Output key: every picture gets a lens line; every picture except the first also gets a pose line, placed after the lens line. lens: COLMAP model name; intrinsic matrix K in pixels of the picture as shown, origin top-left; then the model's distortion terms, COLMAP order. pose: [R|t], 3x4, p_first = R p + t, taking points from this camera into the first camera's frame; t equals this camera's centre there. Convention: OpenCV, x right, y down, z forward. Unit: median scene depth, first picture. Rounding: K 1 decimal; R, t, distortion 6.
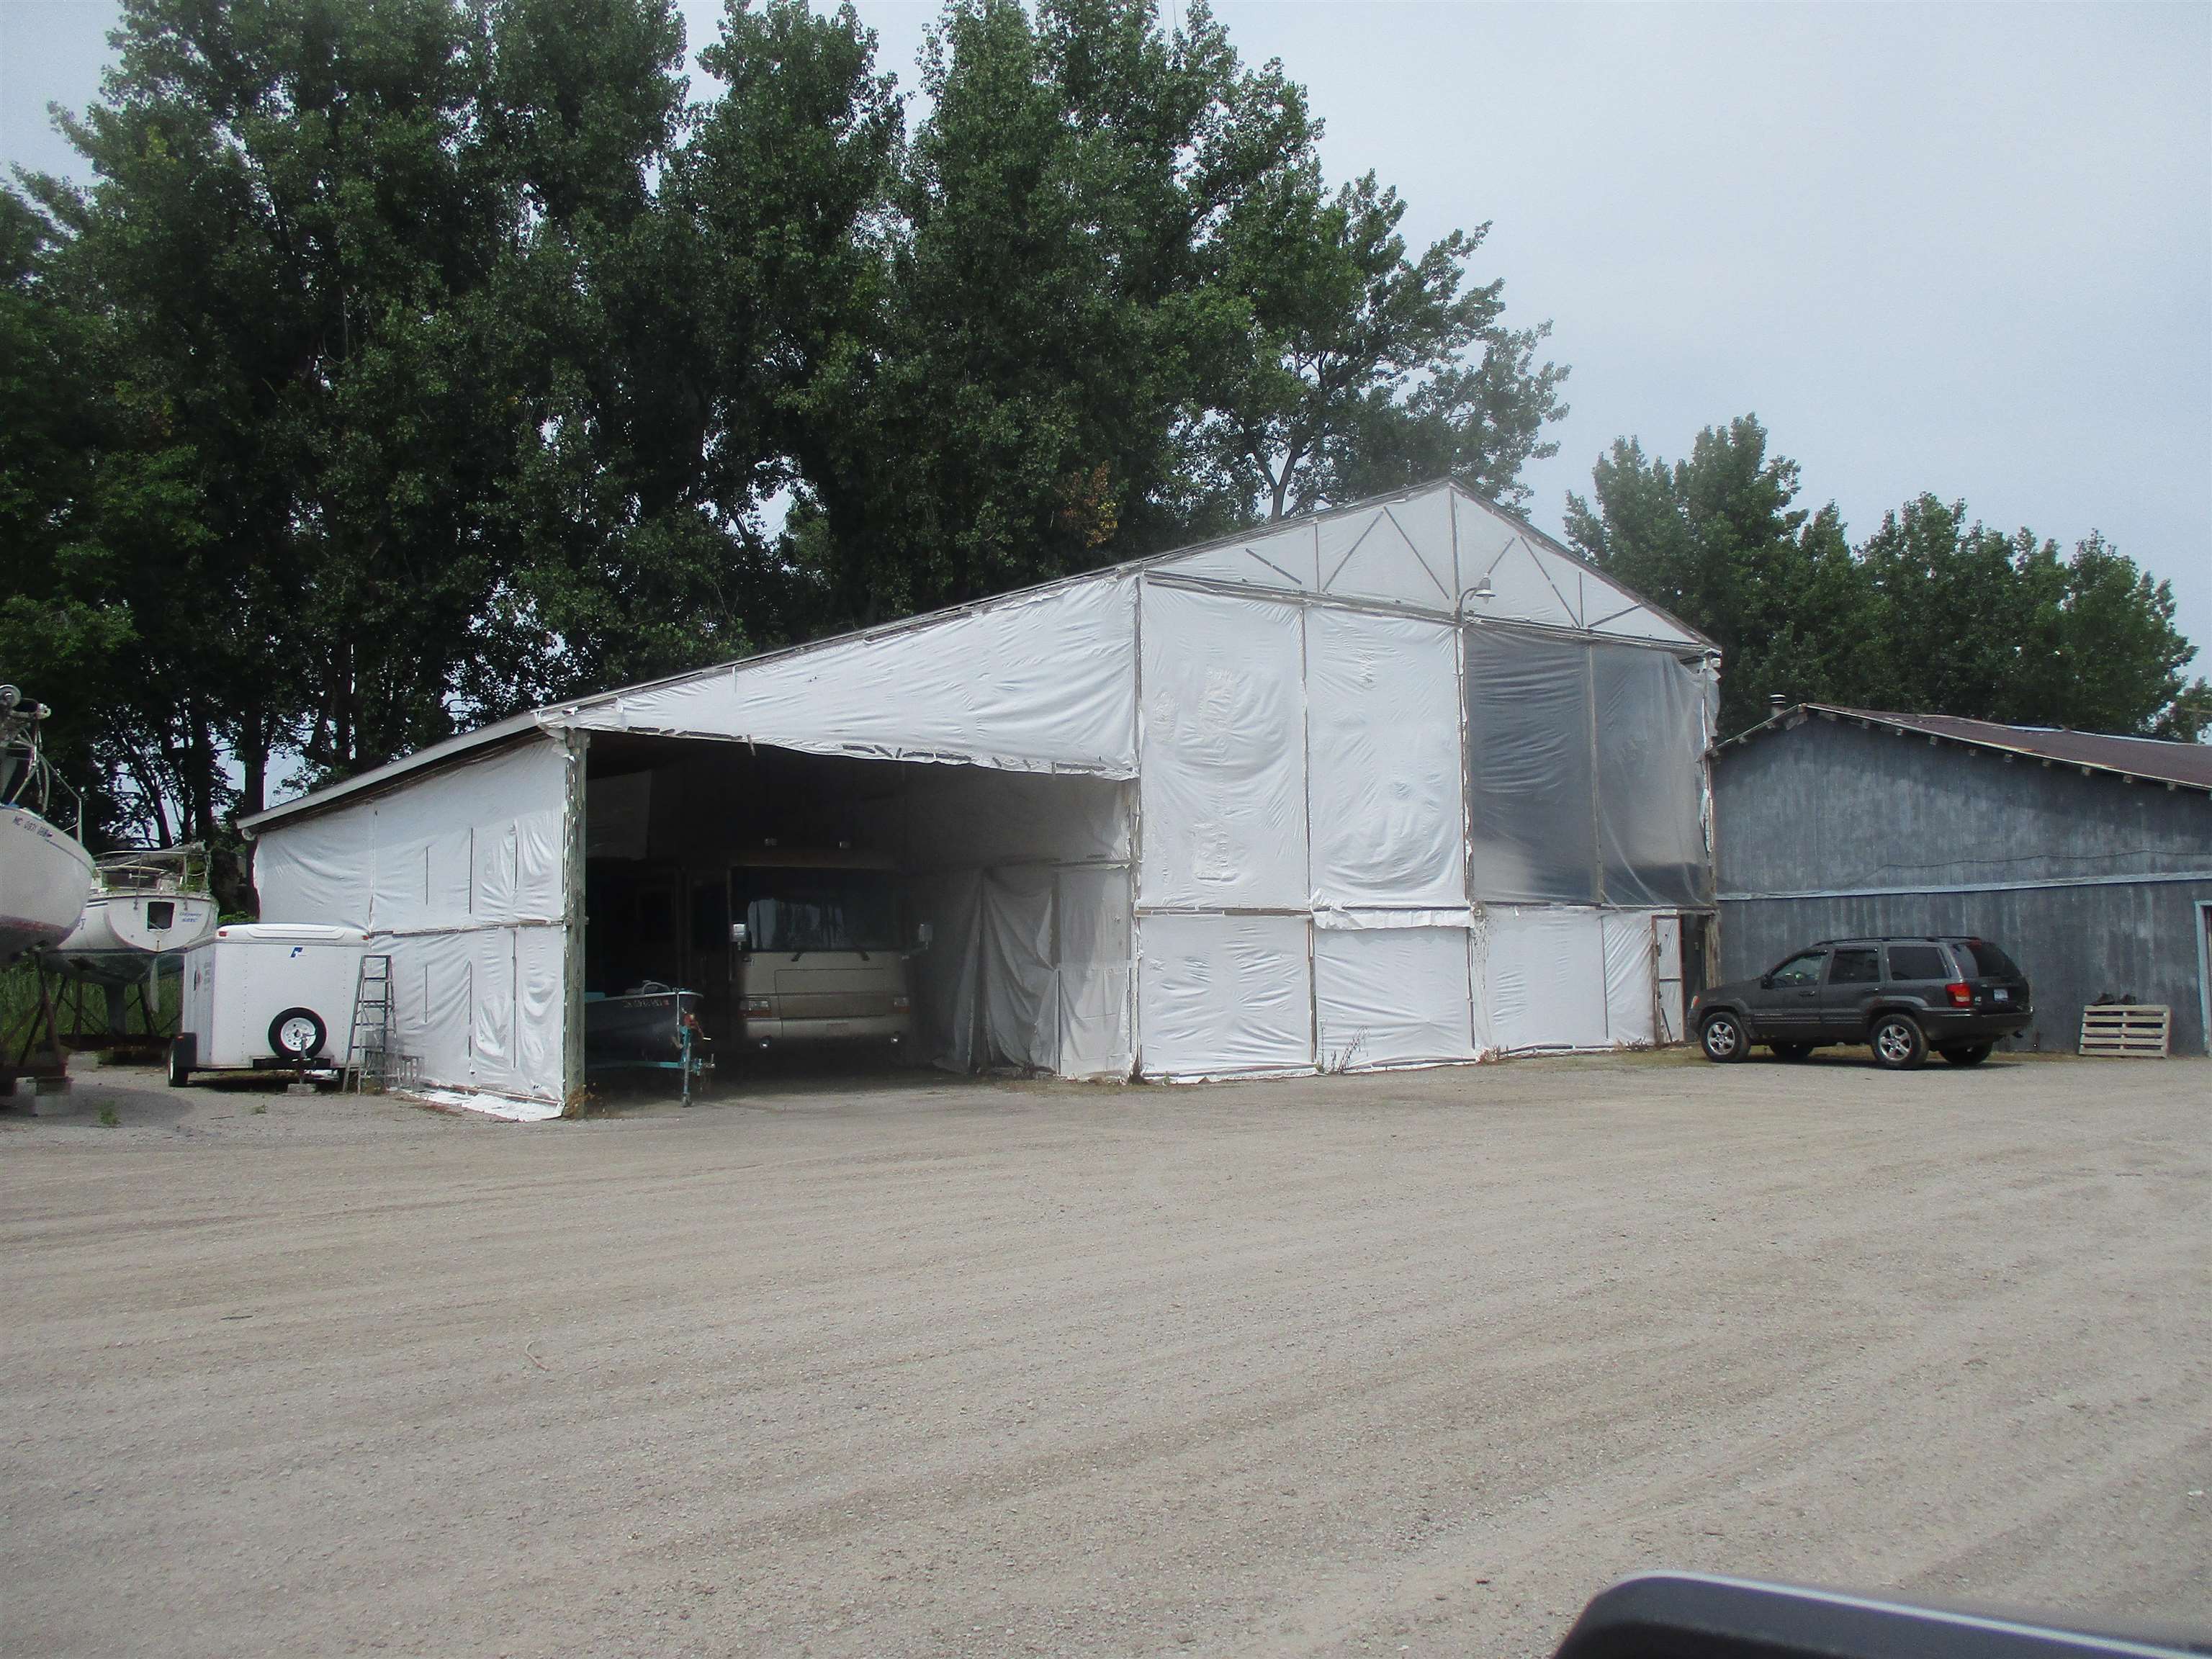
lens RADIAL K [[2528.5, 0, 1106.0], [0, 2528.5, 829.5], [0, 0, 1]] dist [-0.021970, 0.279995]
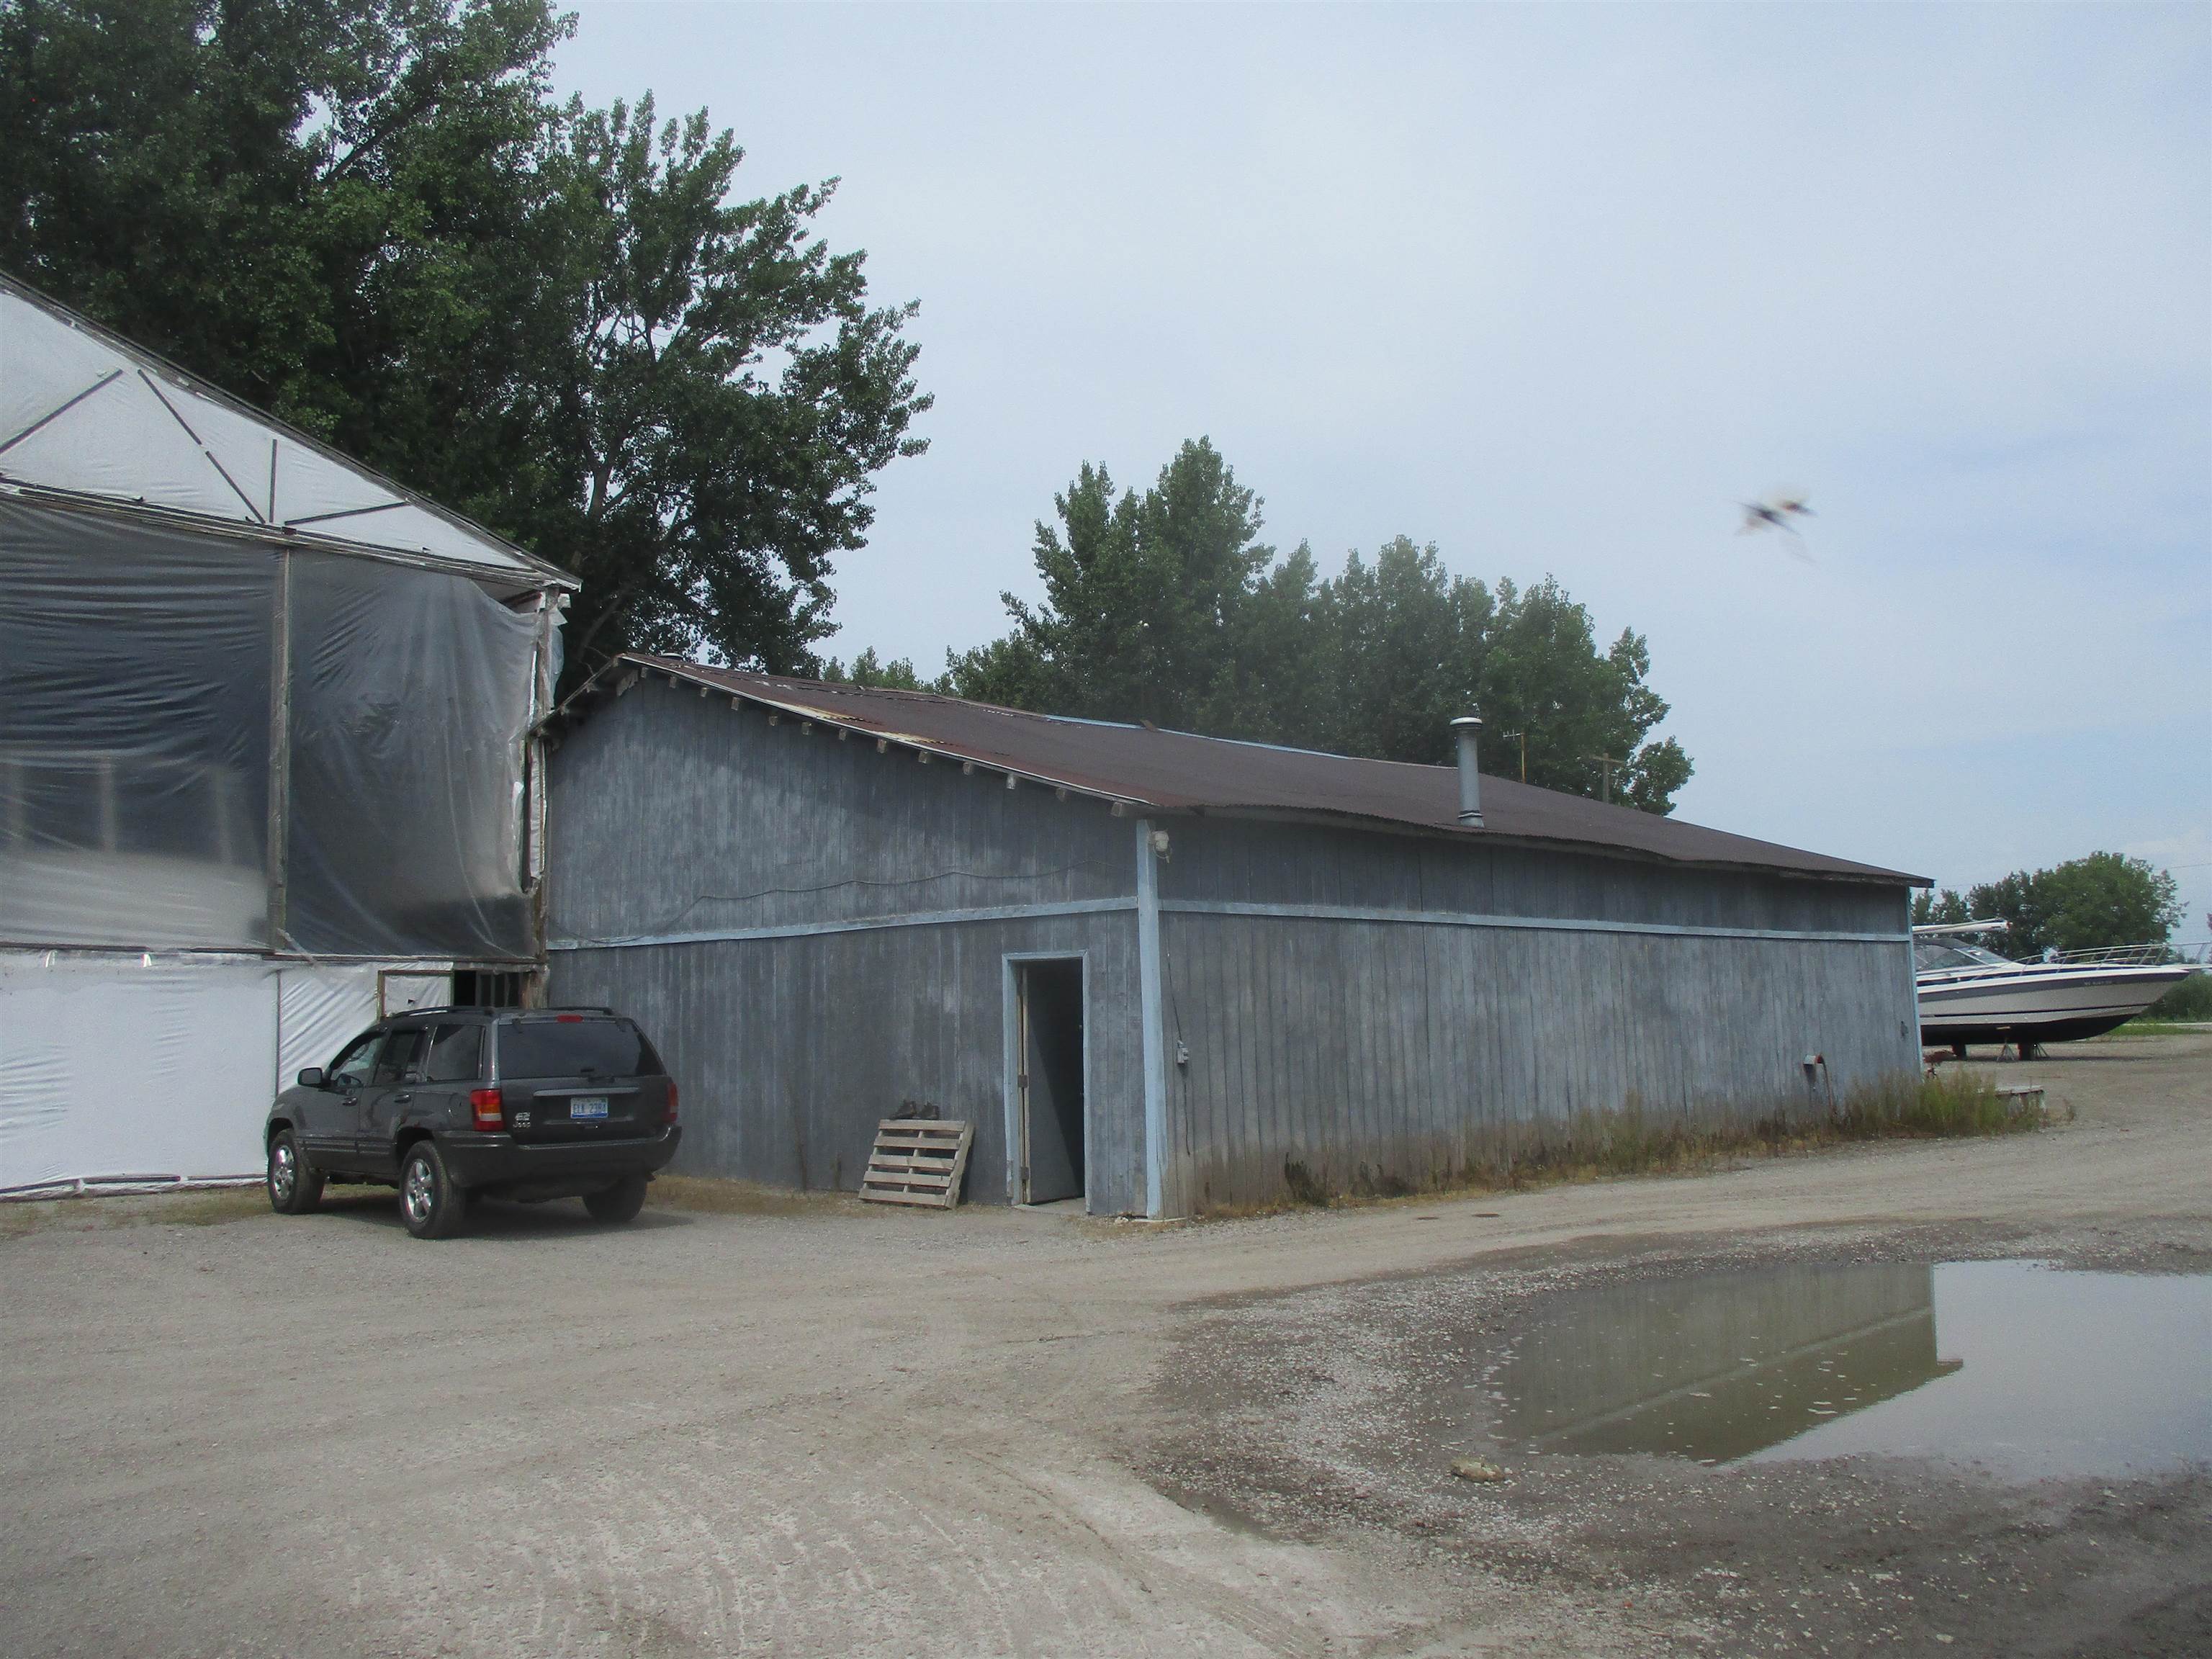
lens RADIAL K [[2569.5, 0, 1106.0], [0, 2569.5, 829.5], [0, 0, 1]] dist [-0.002543, 0.992041]
pose [[0.987024, 0.019127, 0.159428, 0.289455], [-0.015568, 0.999602, -0.023547, 0.010069], [-0.159814, 0.020760, 0.986929, 0.309062]]
